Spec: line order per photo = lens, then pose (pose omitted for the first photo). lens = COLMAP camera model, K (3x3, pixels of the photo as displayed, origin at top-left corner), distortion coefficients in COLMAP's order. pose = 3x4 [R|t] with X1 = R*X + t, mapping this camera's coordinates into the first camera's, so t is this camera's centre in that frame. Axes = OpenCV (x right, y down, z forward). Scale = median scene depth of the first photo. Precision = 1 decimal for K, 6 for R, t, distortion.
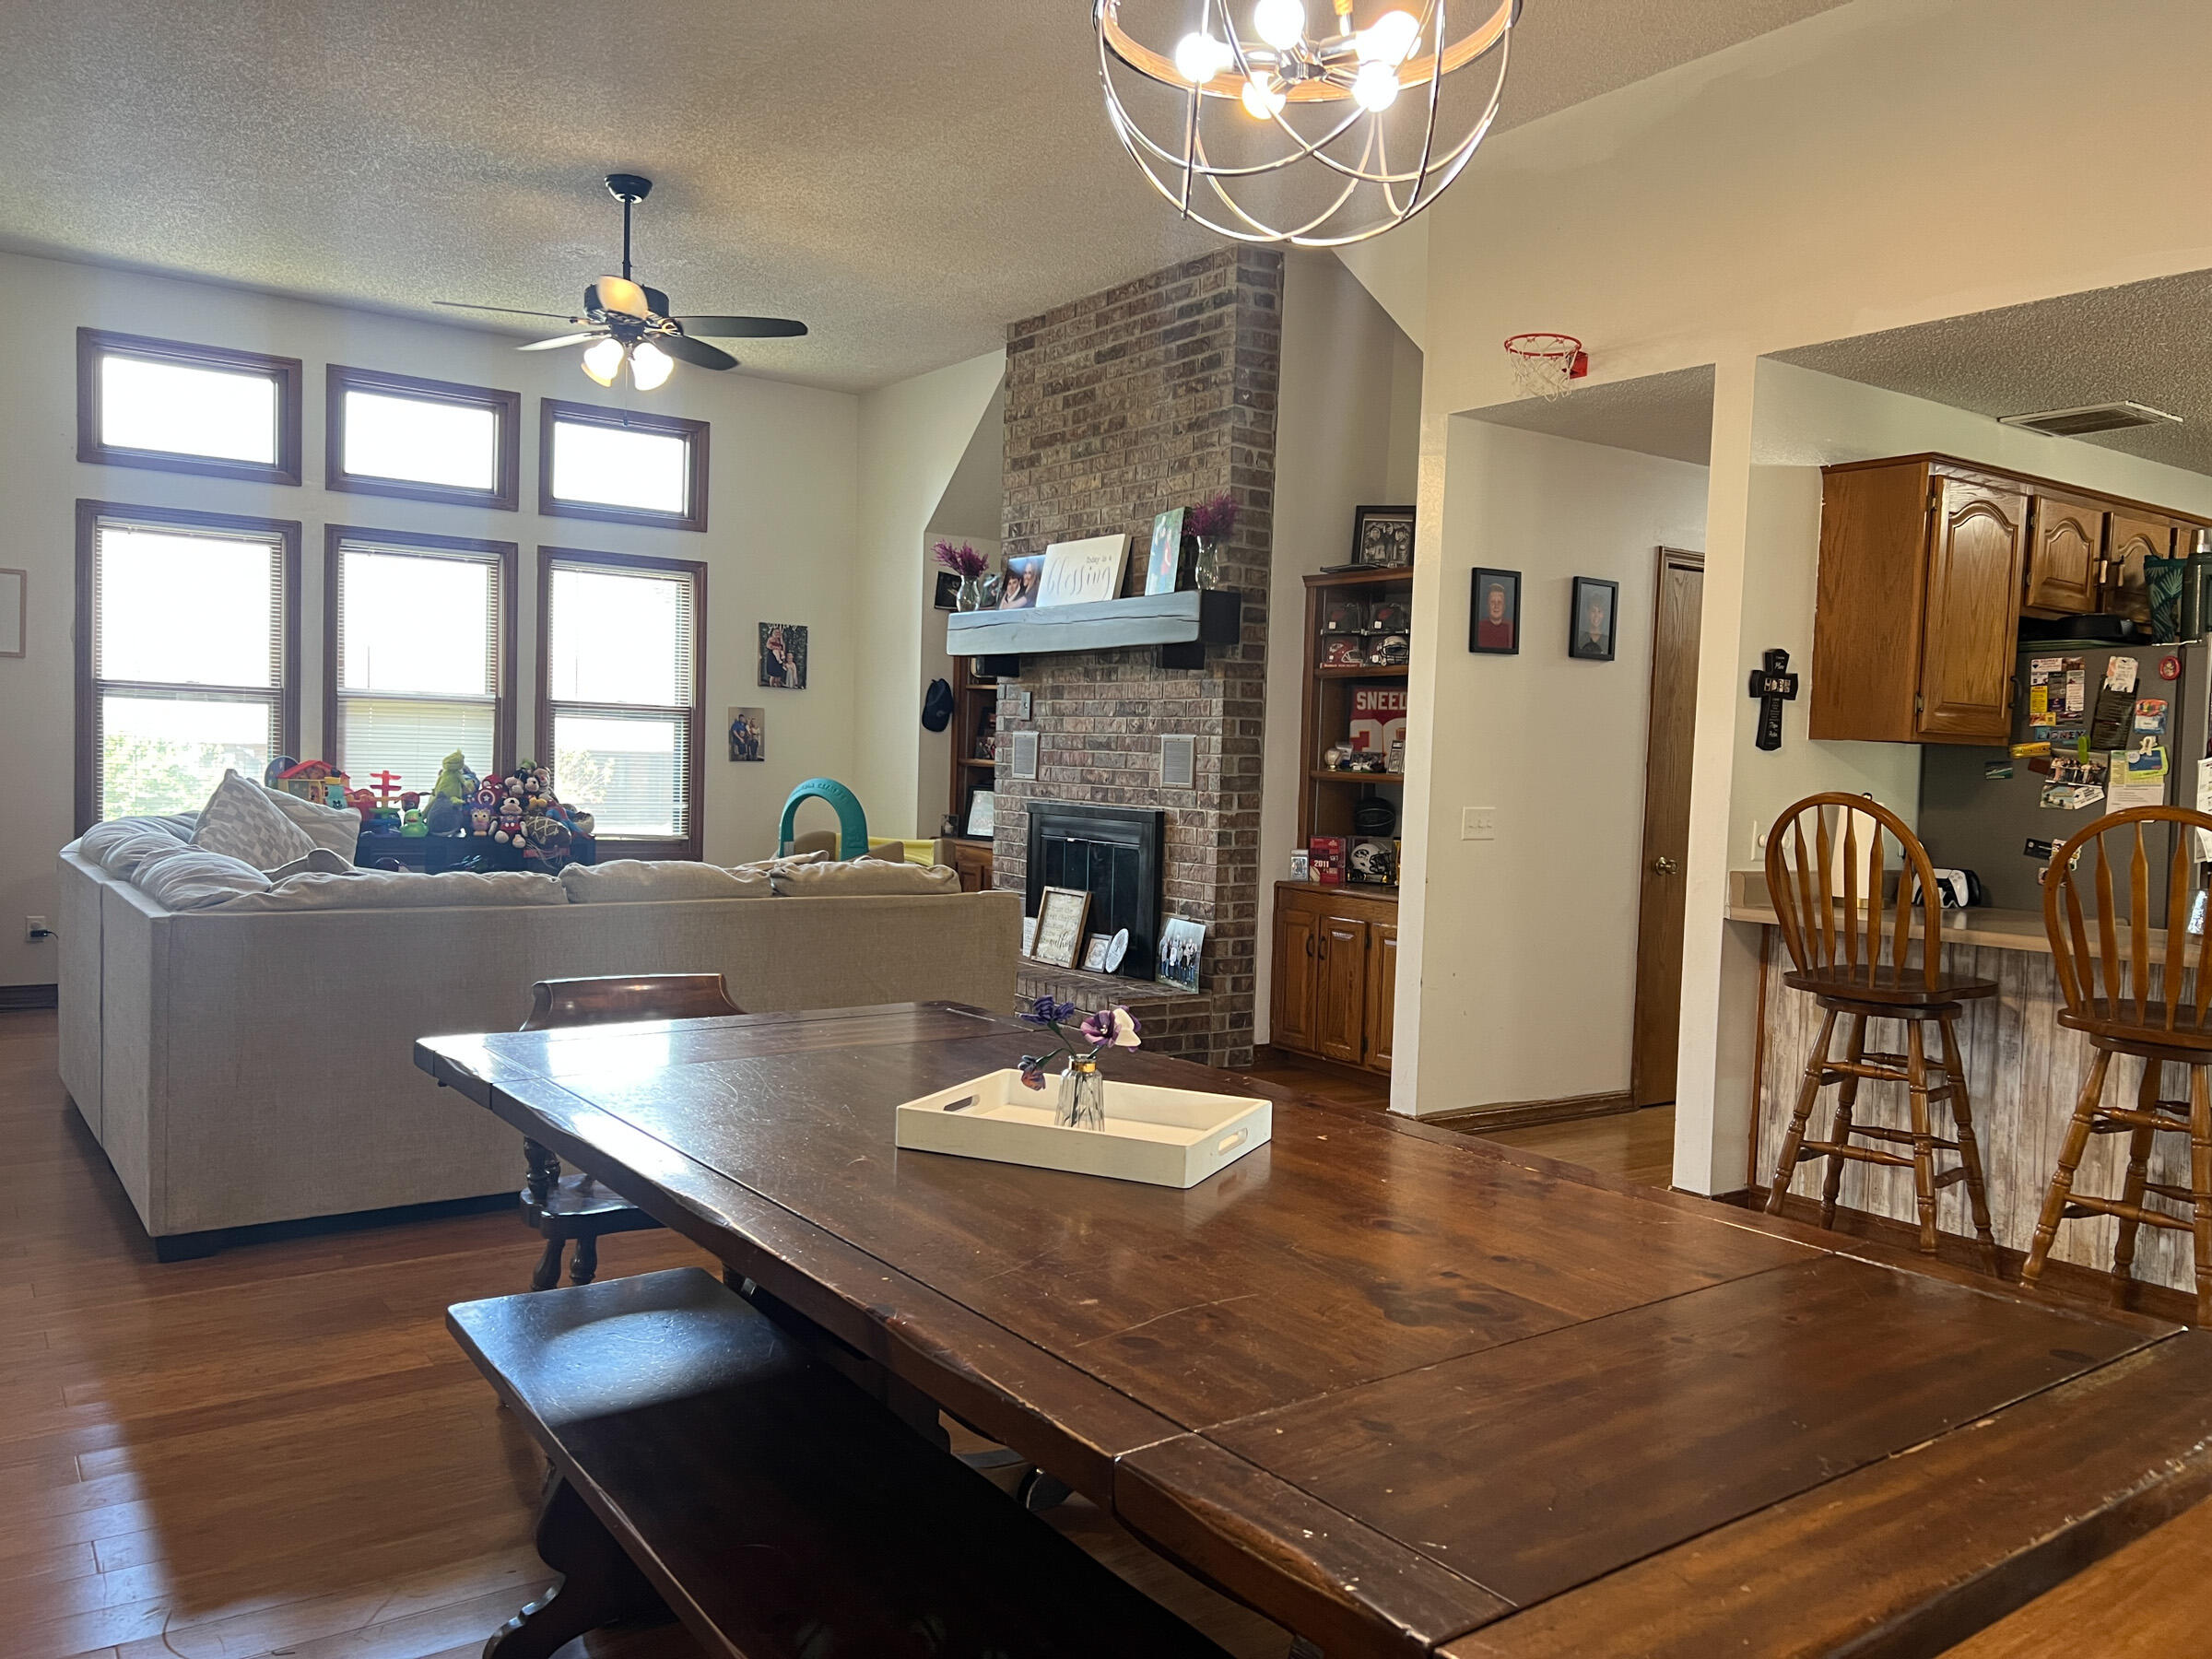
lens RADIAL K [[1660.3, 0, 1111.6], [0, 1660.3, 860.4], [0, 0, 1]] dist [0.065652, -0.080121]
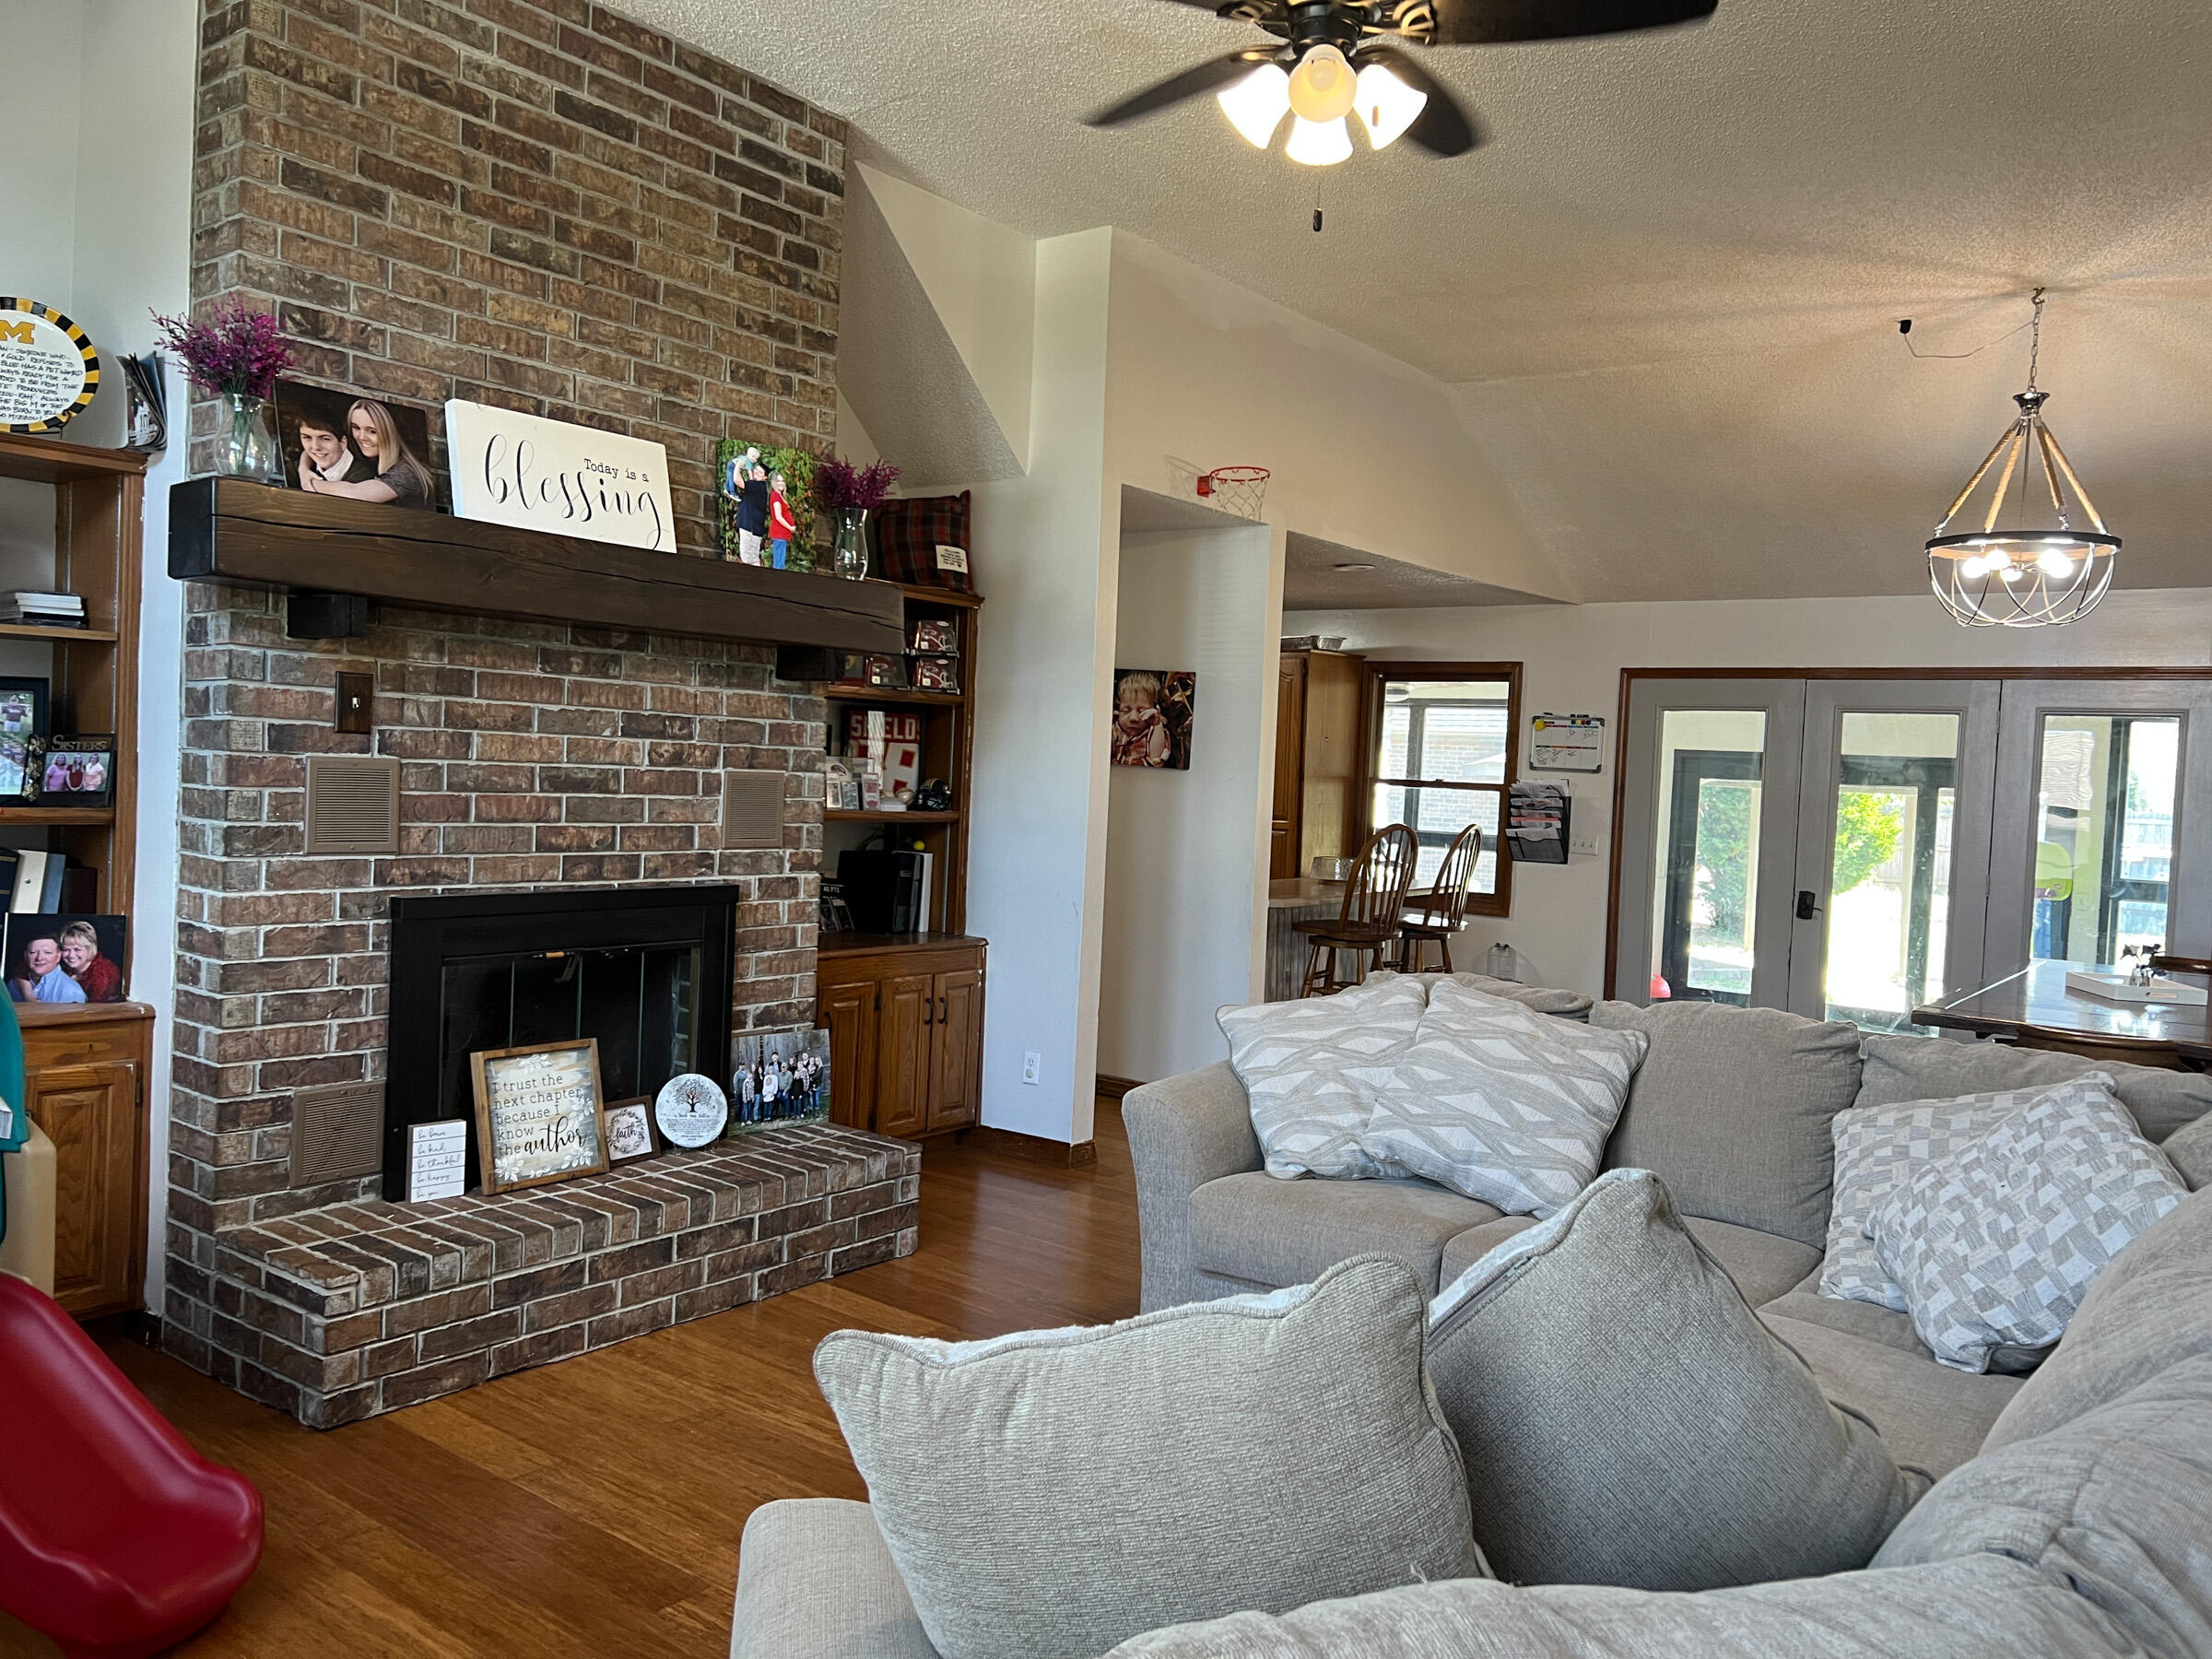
lens RADIAL K [[1660.3, 0, 1110.7], [0, 1660.3, 819.3], [0, 0, 1]] dist [0.065652, -0.080121]
pose [[-0.293766, -0.075759, 0.952871, -0.657771], [0.006738, 0.996665, 0.081318, -0.109413], [-0.955854, 0.030309, -0.292276, 1.047978]]
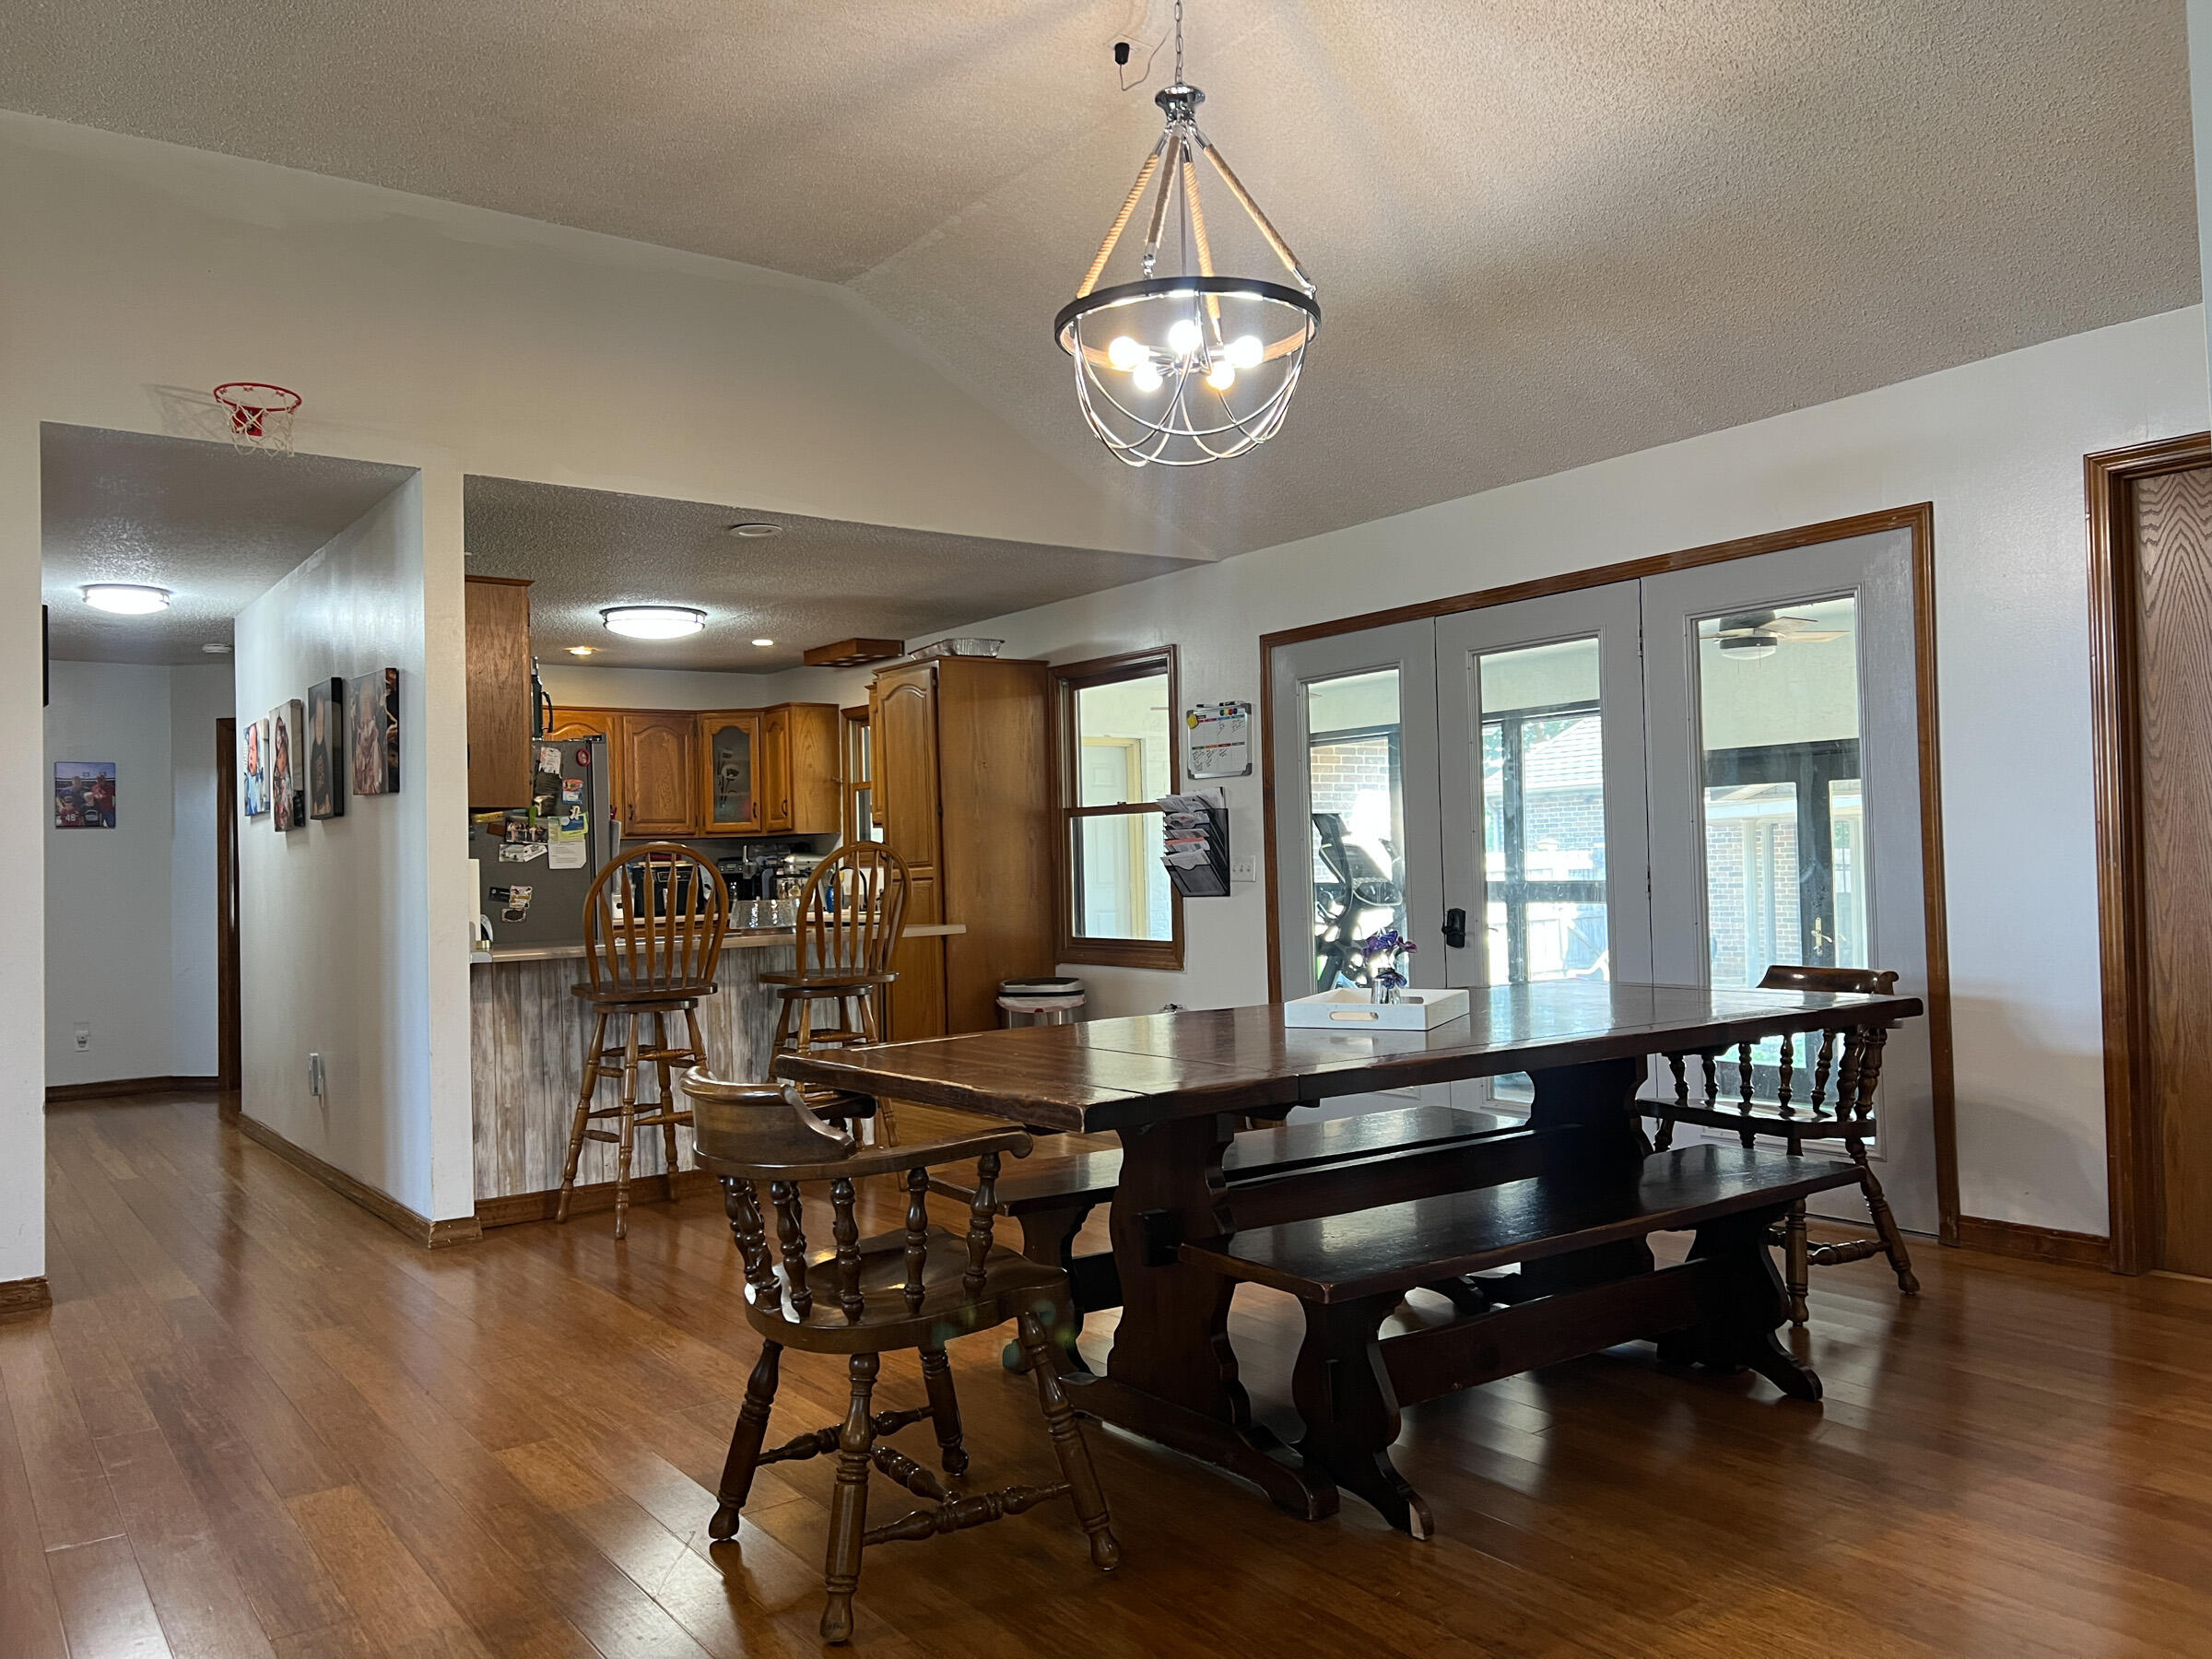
lens RADIAL K [[1660.3, 0, 1116.3], [0, 1660.3, 832.0], [0, 0, 1]] dist [0.065652, -0.080121]
pose [[-0.018402, -0.008237, 0.999797, -0.516795], [0.087692, 0.996099, 0.009820, -0.018053], [-0.995978, 0.087854, -0.017608, 0.391875]]
